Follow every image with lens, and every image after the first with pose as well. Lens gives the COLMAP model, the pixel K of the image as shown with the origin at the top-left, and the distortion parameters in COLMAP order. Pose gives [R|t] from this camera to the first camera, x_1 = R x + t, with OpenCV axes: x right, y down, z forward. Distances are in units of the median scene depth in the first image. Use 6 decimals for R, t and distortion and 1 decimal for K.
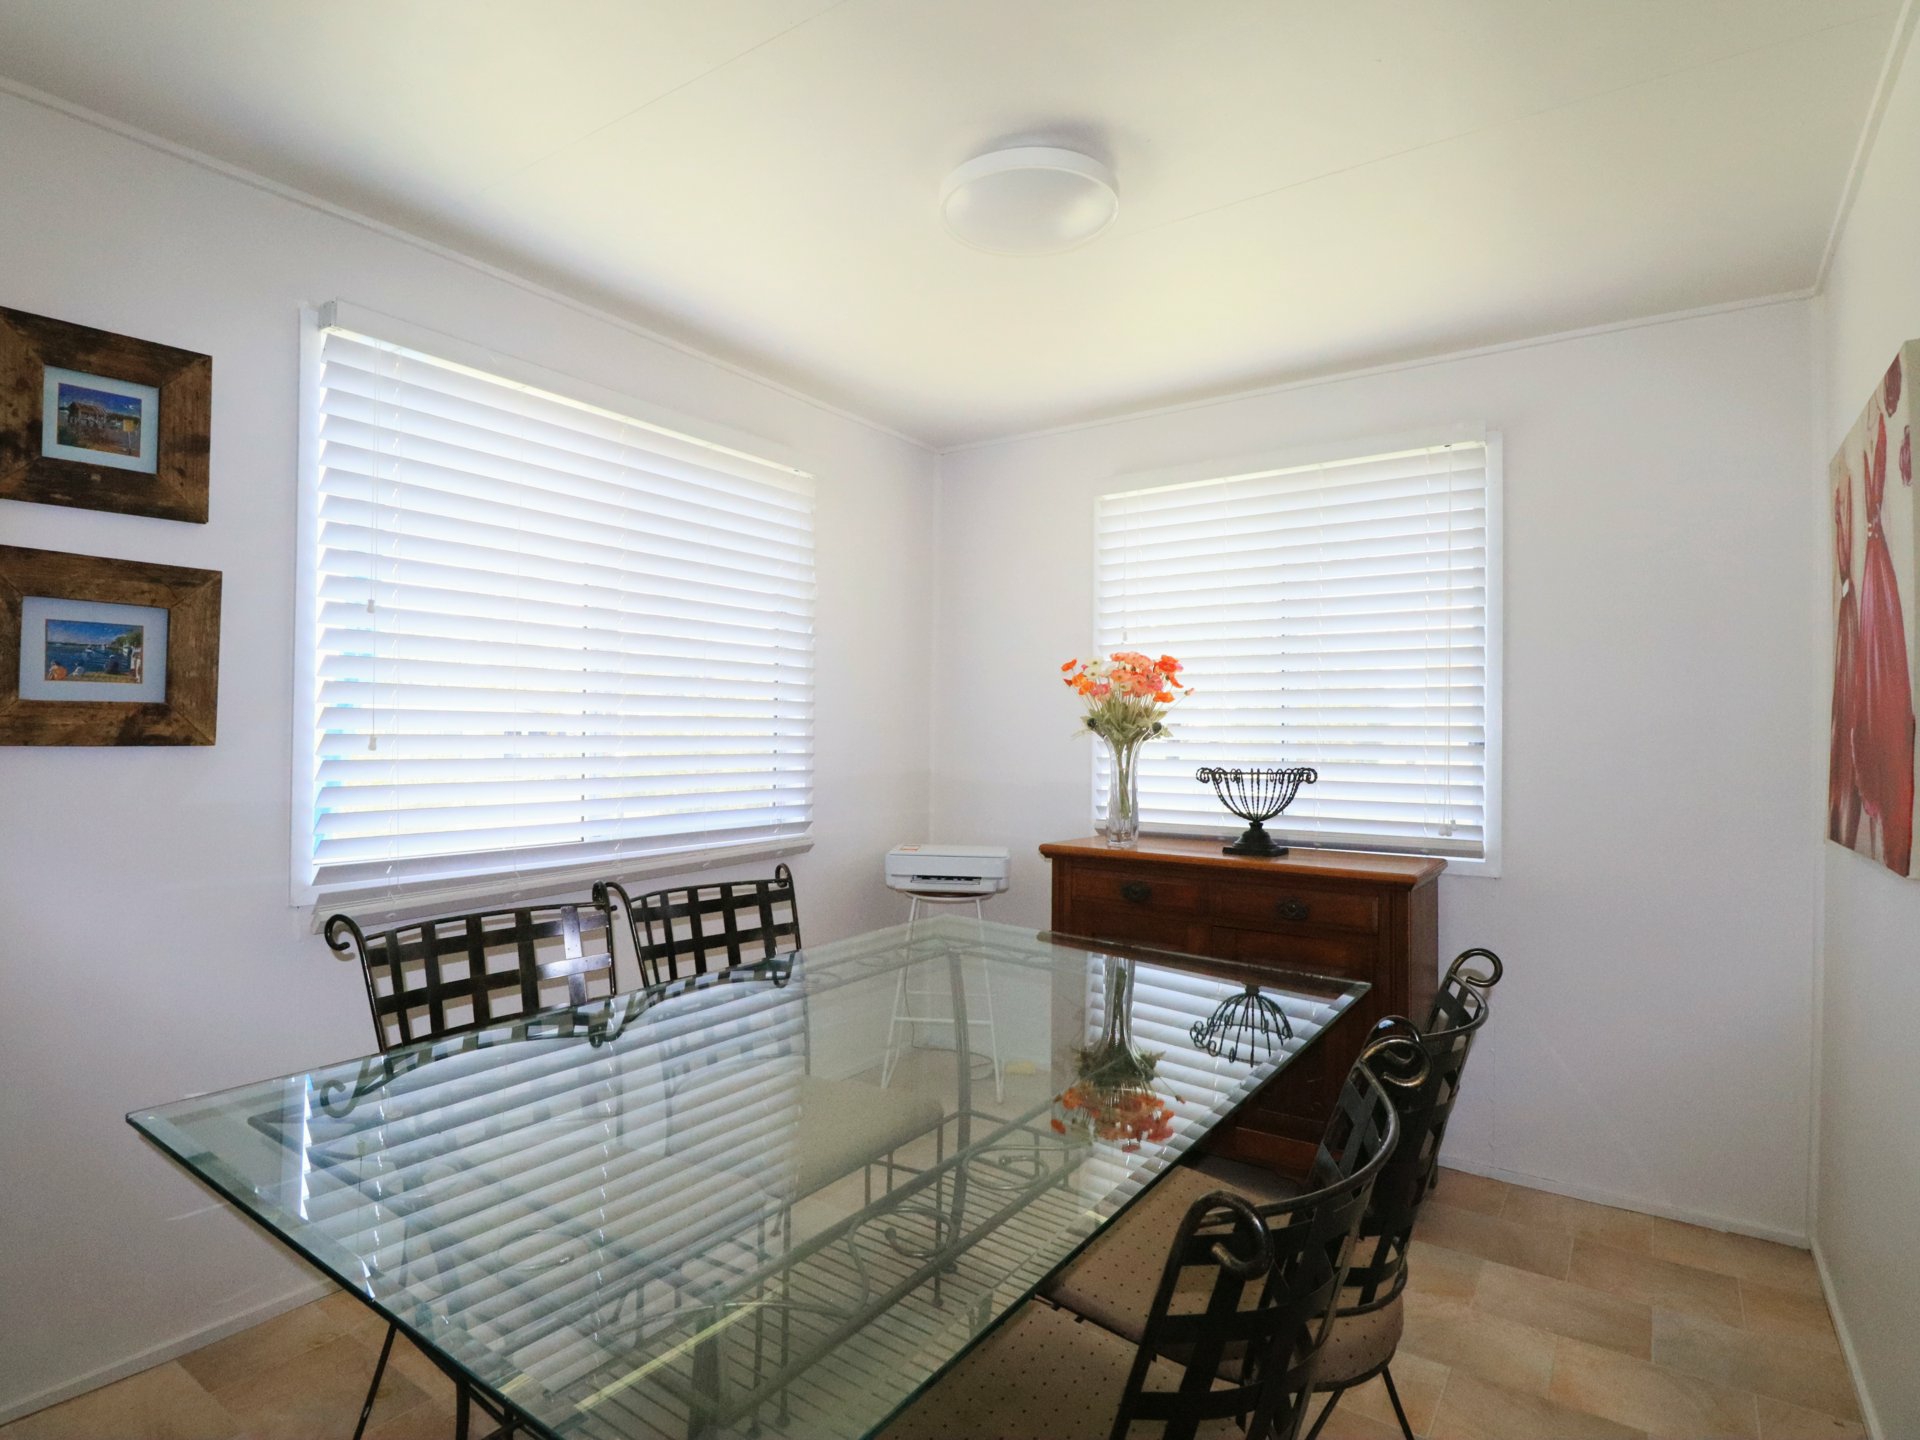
lens RADIAL K [[995.6, 0, 965.4], [0, 995.6, 711.7], [0, 0, 1]] dist [-0.003297, -0.008962]
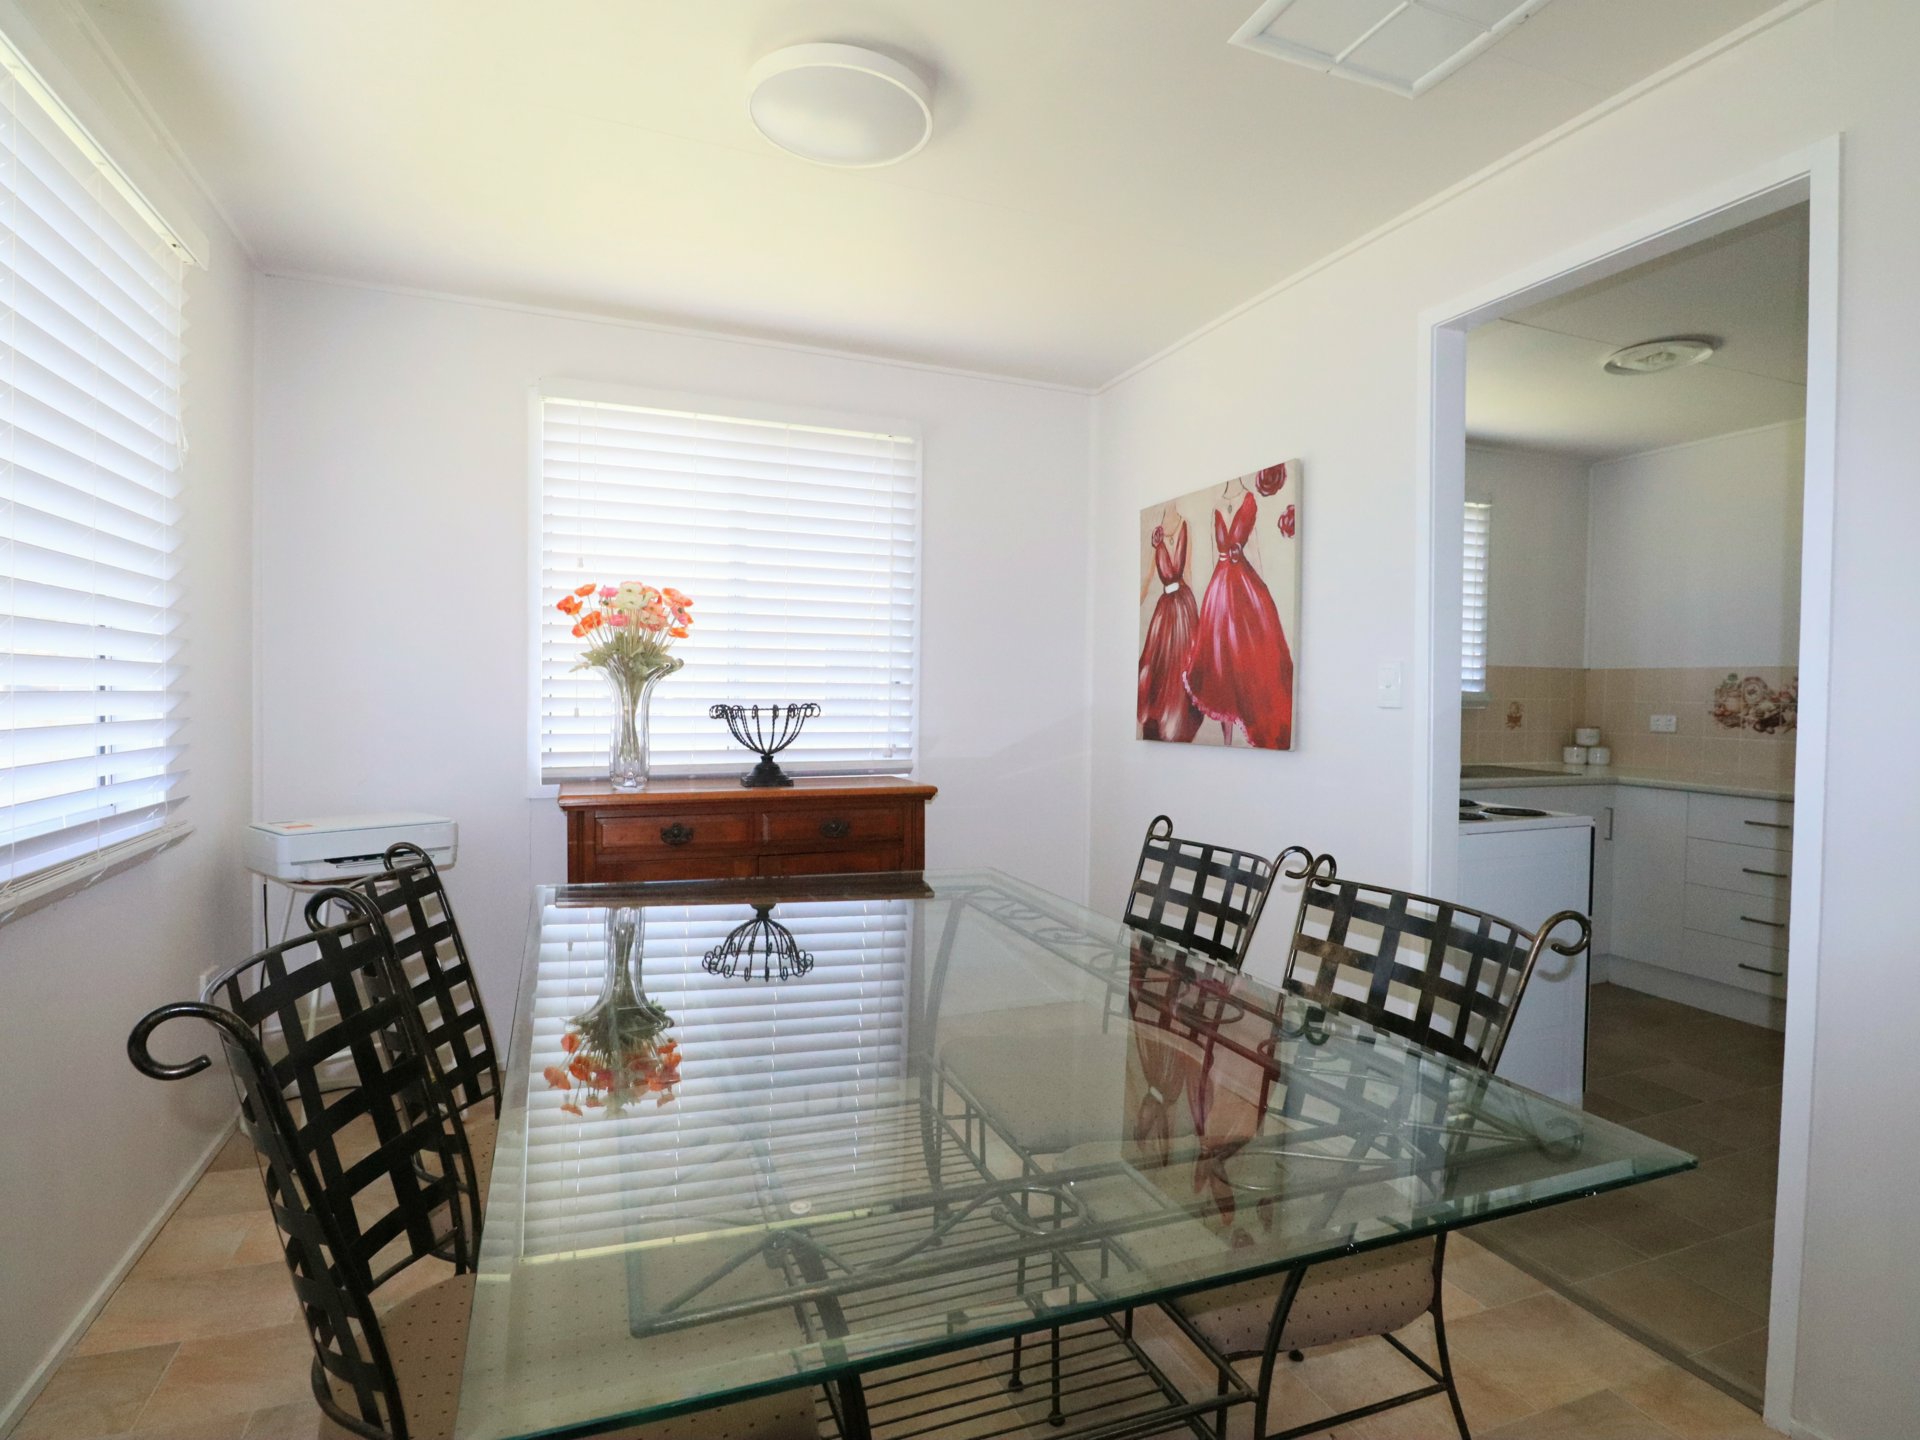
lens RADIAL K [[995.6, 0, 974.1], [0, 995.6, 722.4], [0, 0, 1]] dist [-0.003297, -0.008962]
pose [[0.541429, -0.027437, 0.840299, -0.489651], [-0.022653, 0.998628, 0.047203, 0.020993], [-0.840441, -0.044593, 0.540065, 0.249056]]
